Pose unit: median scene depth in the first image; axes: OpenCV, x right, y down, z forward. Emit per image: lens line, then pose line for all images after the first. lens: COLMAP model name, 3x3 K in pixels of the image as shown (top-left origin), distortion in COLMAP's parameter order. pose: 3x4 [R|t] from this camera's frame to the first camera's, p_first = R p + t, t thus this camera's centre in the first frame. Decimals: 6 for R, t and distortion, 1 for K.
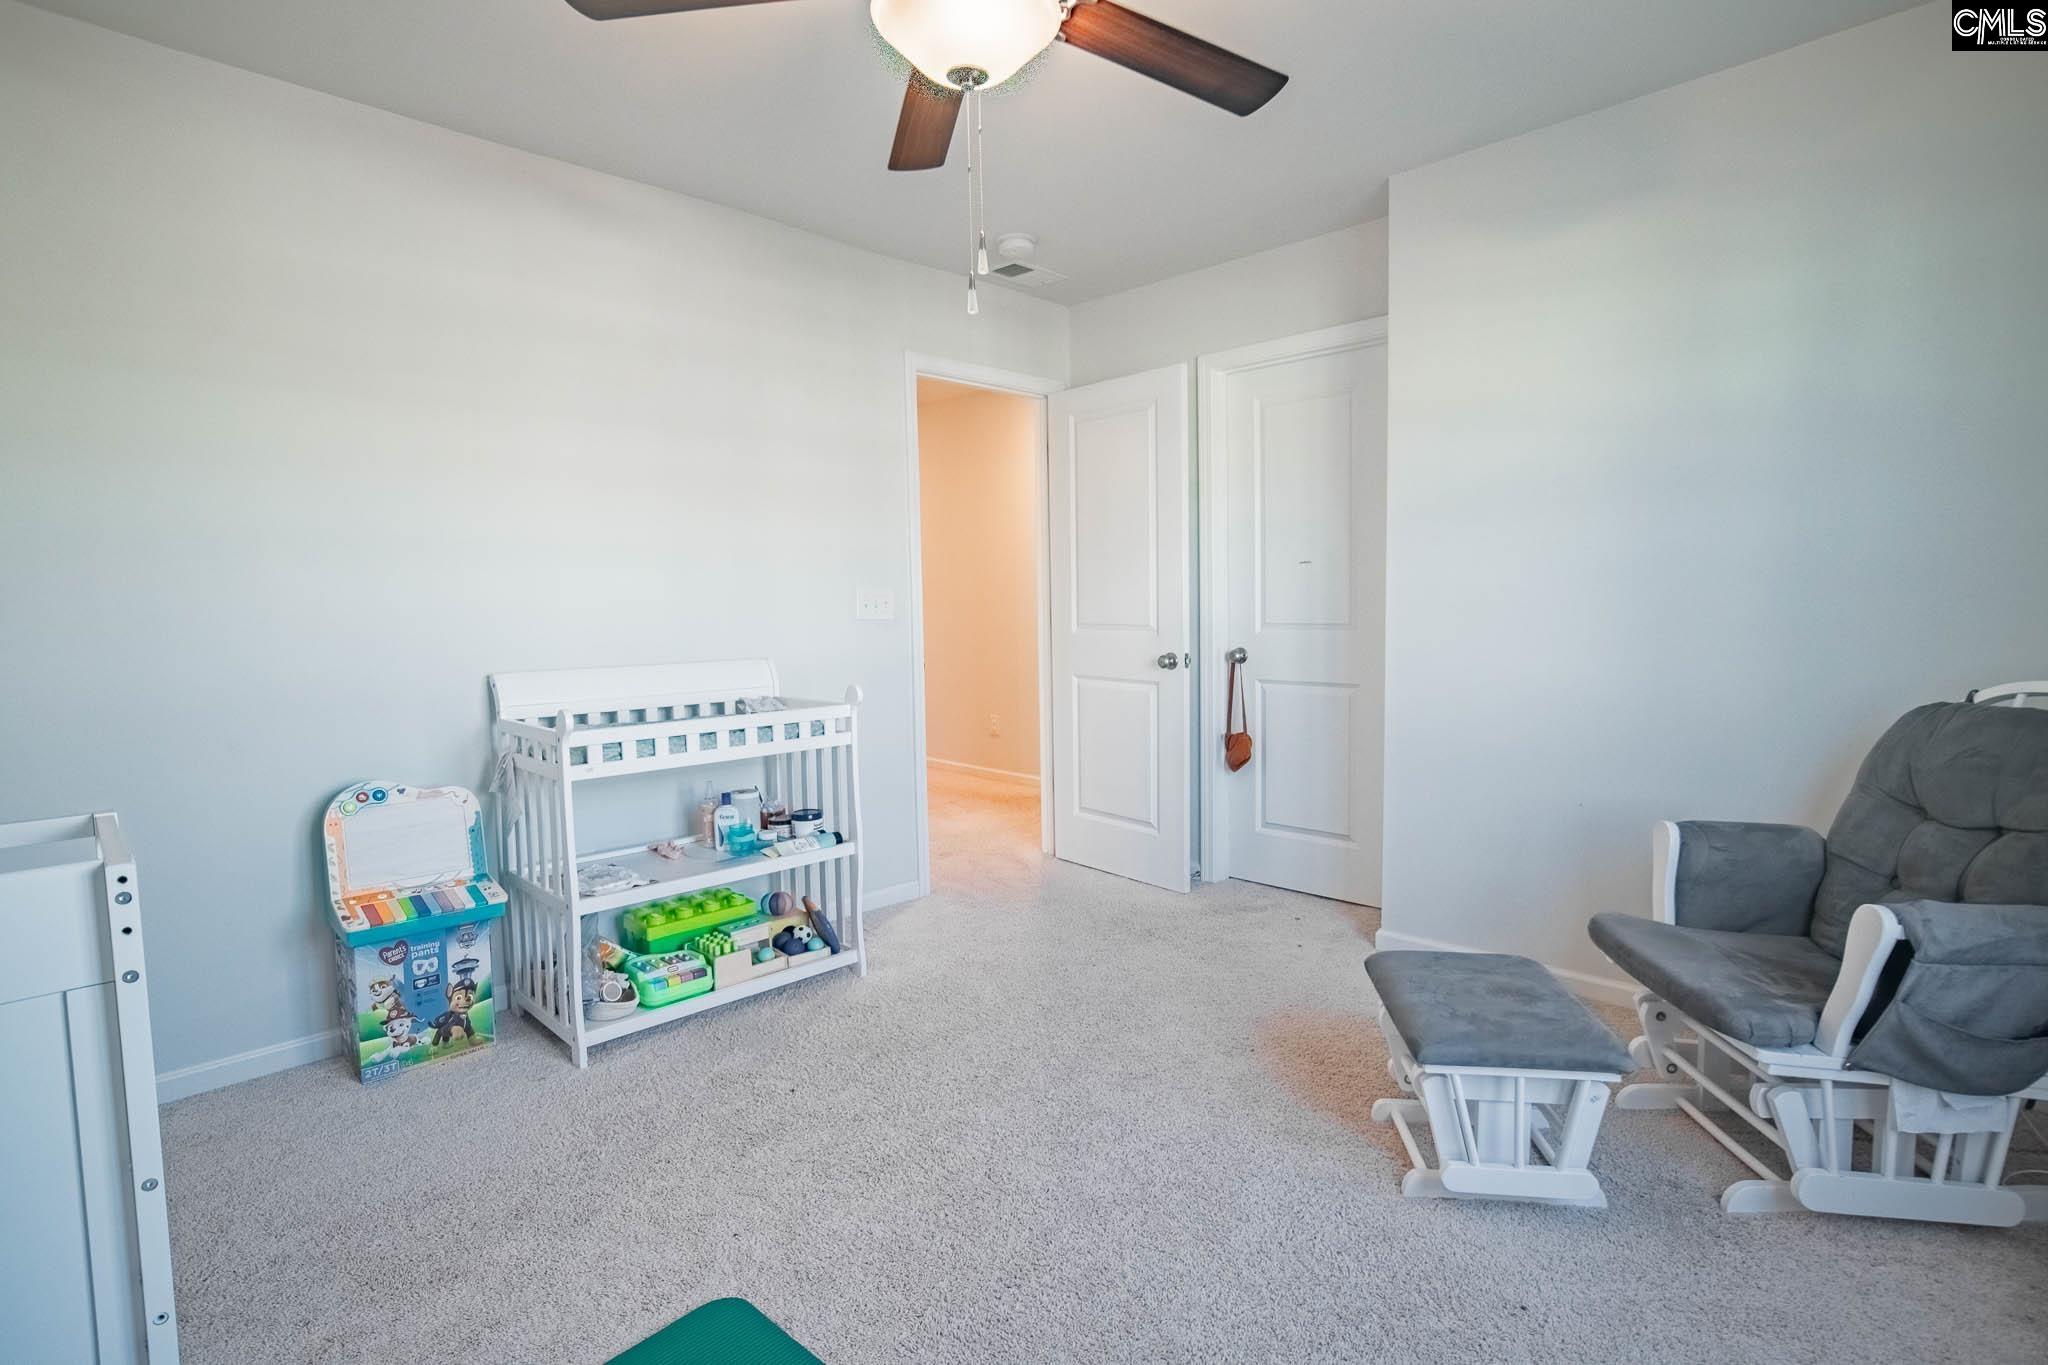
lens RADIAL K [[977.7, 0, 1021.3], [0, 977.7, 664.3], [0, 0, 1]] dist [-0.023123, 0.000102]
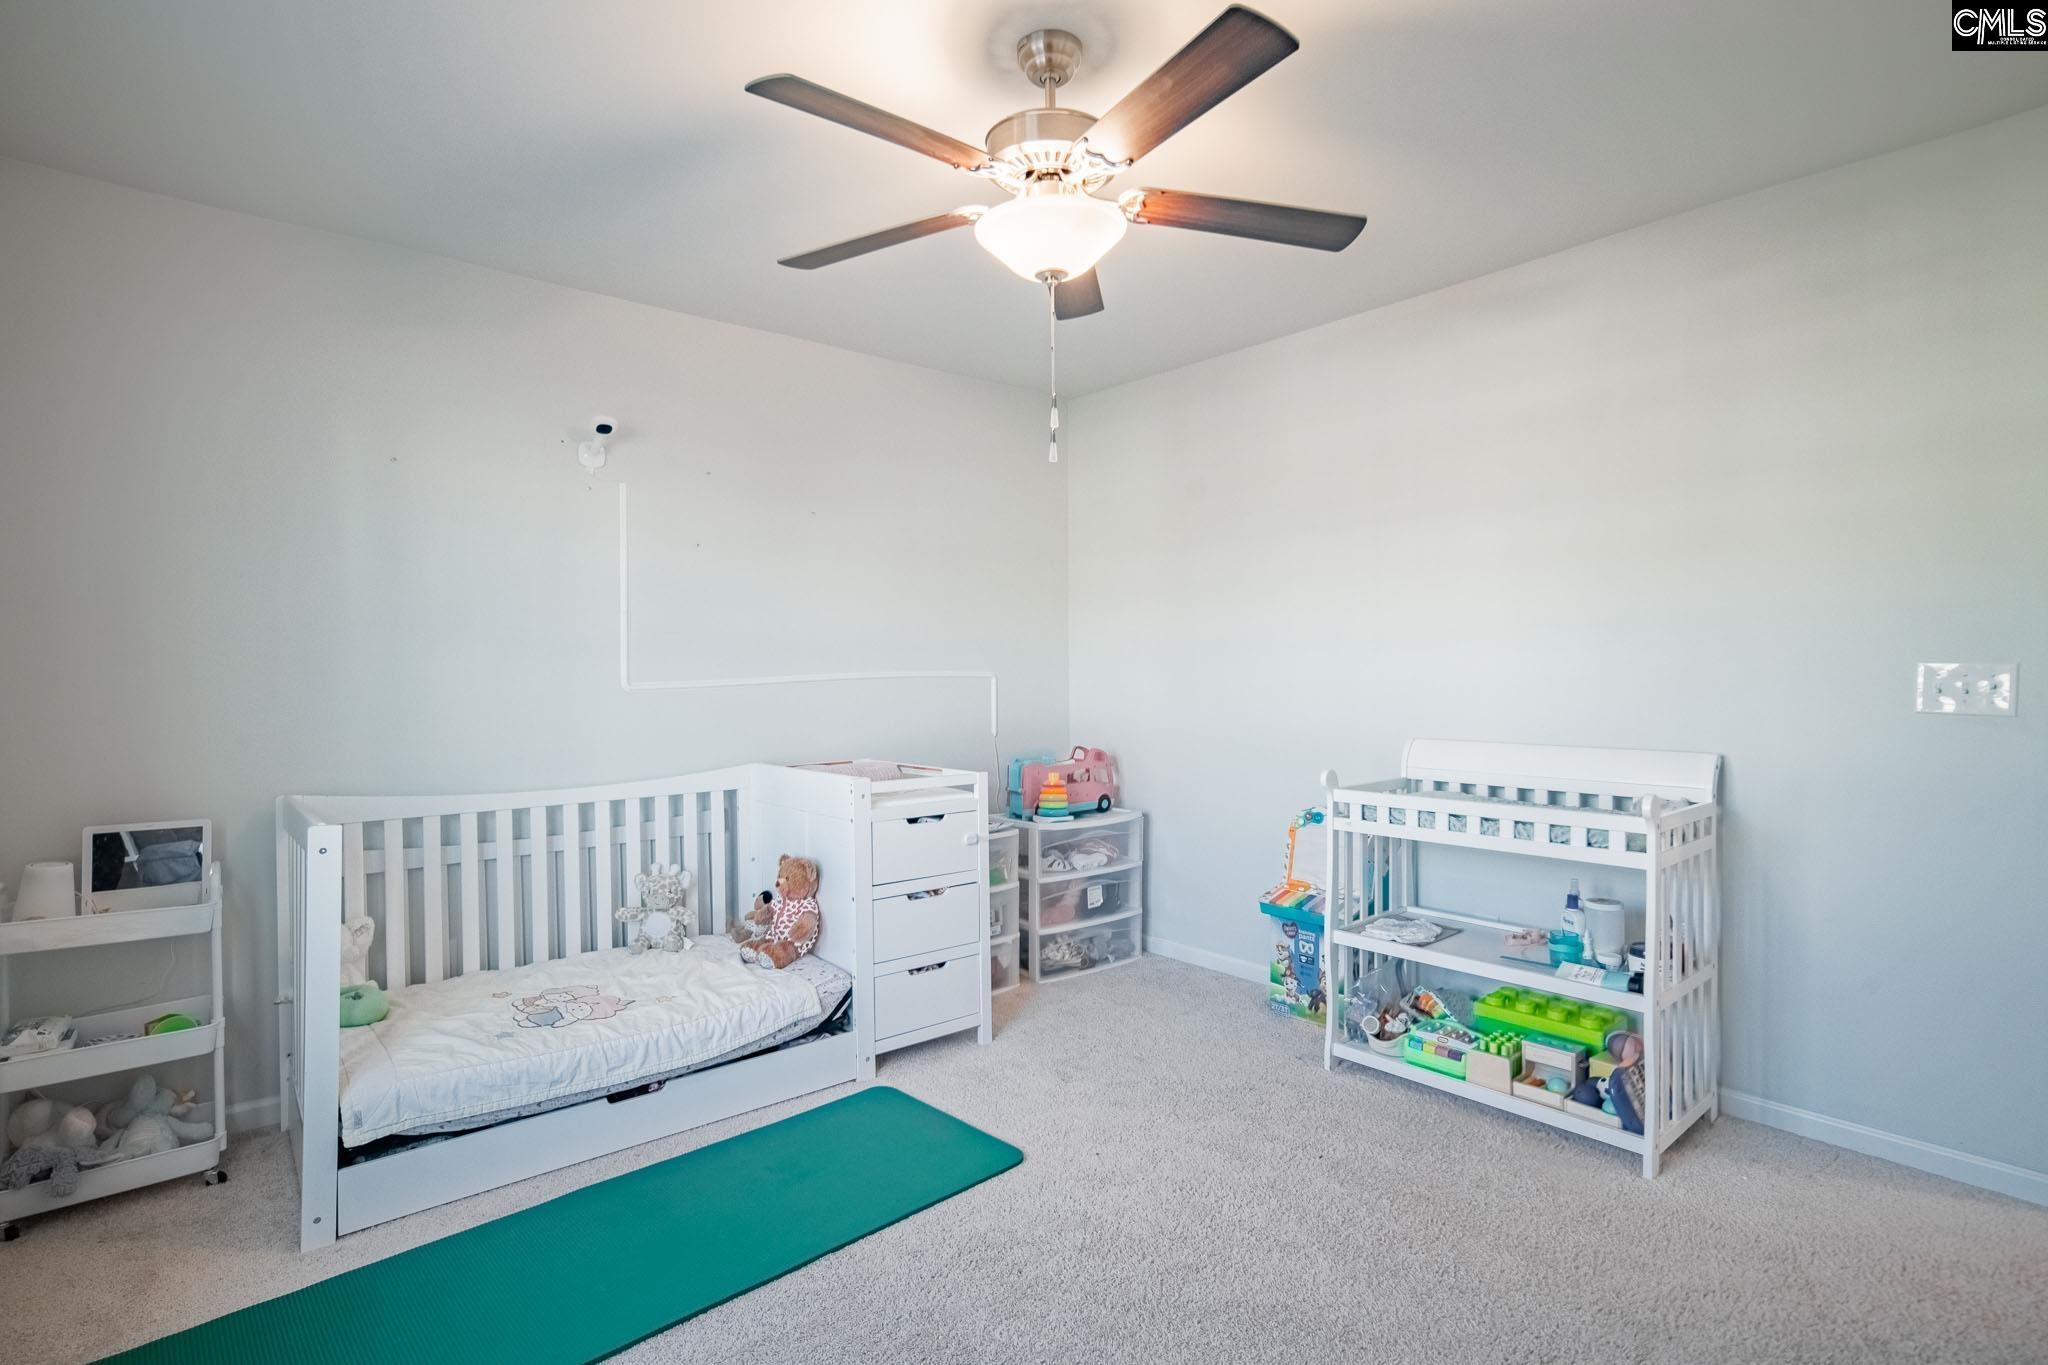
lens RADIAL K [[993.3, 0, 1024.0], [0, 993.3, 682.5], [0, 0, 1]] dist [-0.030965, -0.000012]
pose [[-0.088303, 0.017885, -0.995933, 0.778130], [-0.059497, 0.997959, 0.023197, -0.066187], [0.994315, 0.061304, -0.087059, 0.693730]]
